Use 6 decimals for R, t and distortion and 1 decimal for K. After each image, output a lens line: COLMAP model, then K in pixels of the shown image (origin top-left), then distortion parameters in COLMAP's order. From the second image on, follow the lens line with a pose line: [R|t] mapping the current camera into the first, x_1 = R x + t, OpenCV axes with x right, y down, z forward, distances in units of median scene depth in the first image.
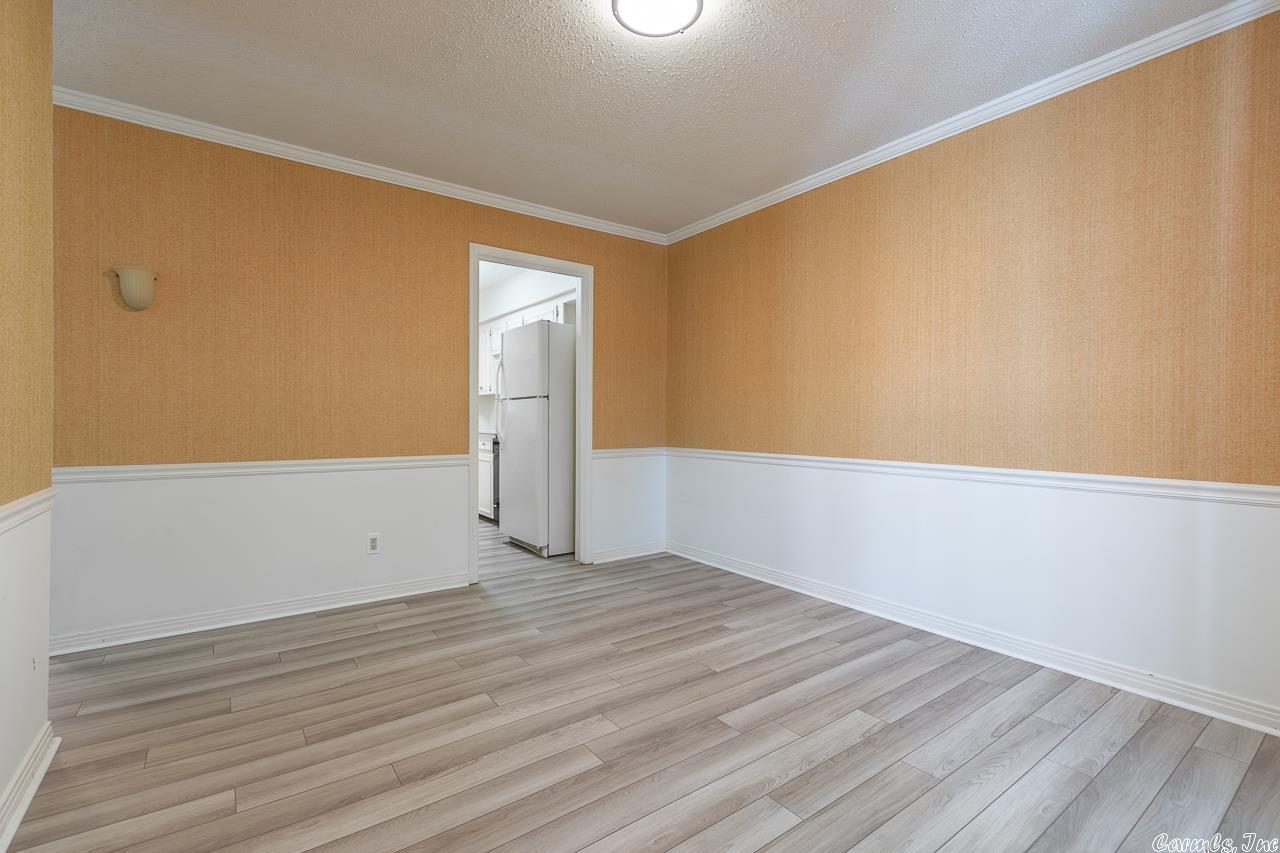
lens RADIAL K [[573.6, 0, 633.1], [0, 573.6, 421.7], [0, 0, 1]] dist [-0.002364, -0.000451]
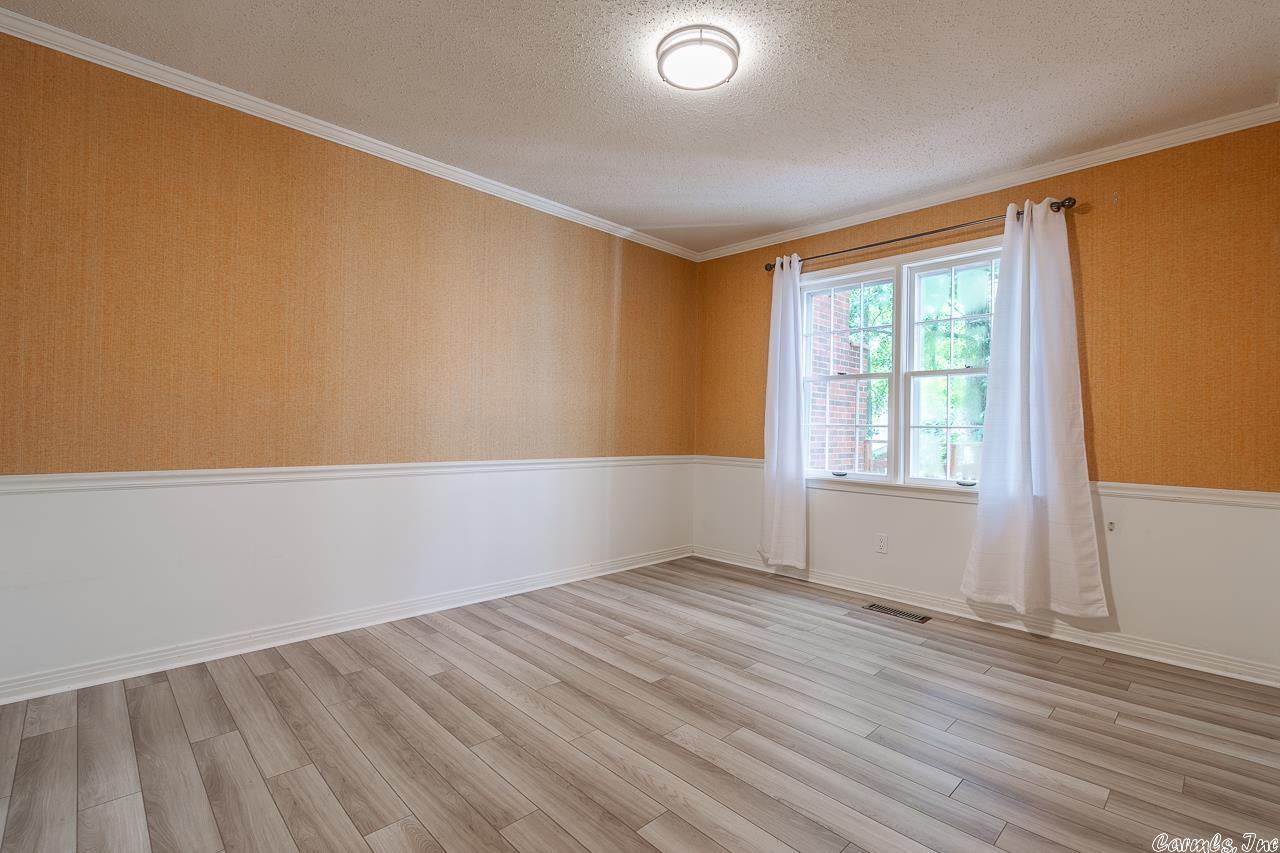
lens RADIAL K [[582.6, 0, 642.1], [0, 582.6, 415.0], [0, 0, 1]] dist [0.002187, 0.000353]
pose [[-0.149116, 0.013699, 0.988725, -0.749955], [-0.015154, 0.999755, -0.016137, -0.007621], [-0.988704, -0.017389, -0.148872, 0.875804]]
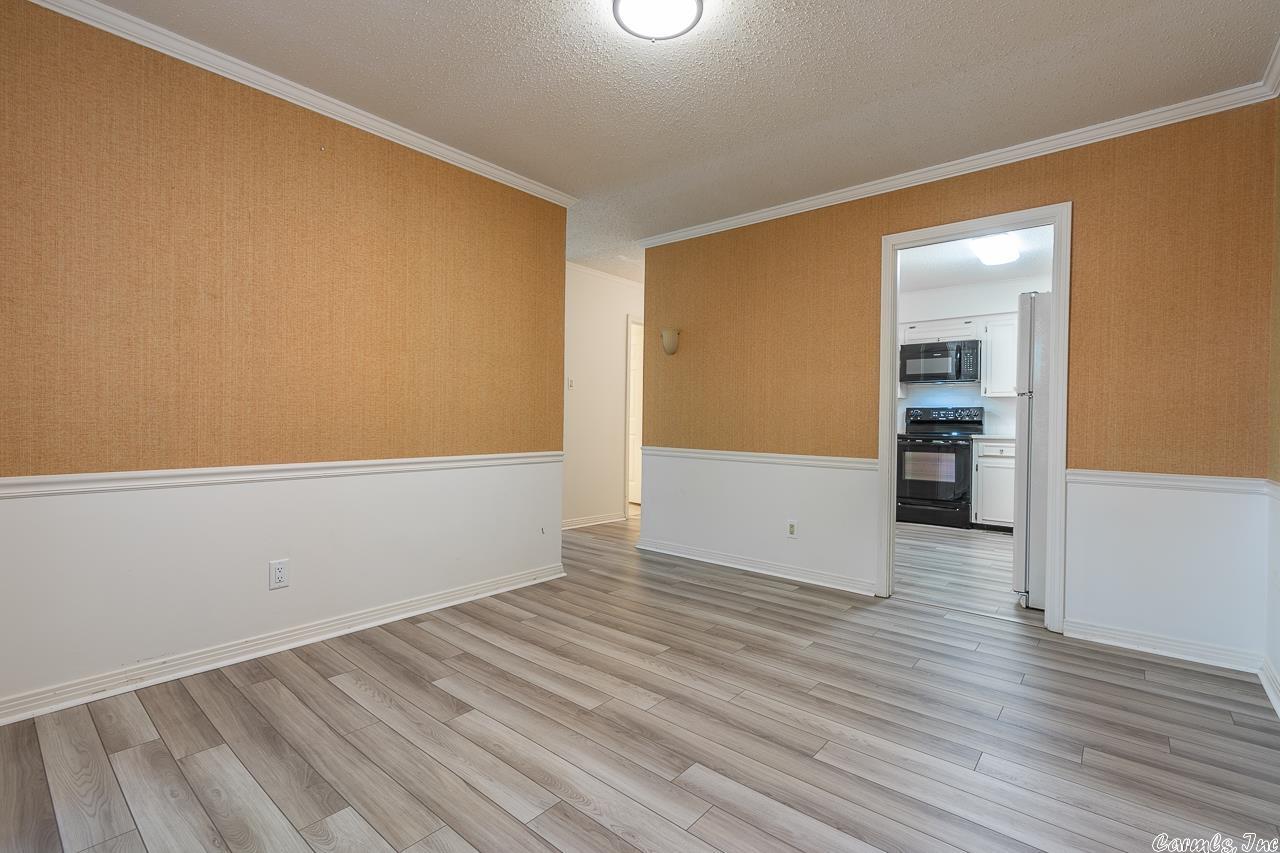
lens RADIAL K [[565.4, 0, 644.1], [0, 565.4, 421.2], [0, 0, 1]] dist [0.001165, 0.000185]
pose [[0.247458, 0.003354, -0.968893, 0.692766], [-0.017598, 0.999845, -0.001034, 0.001985], [0.968739, 0.017306, 0.247478, 0.511712]]
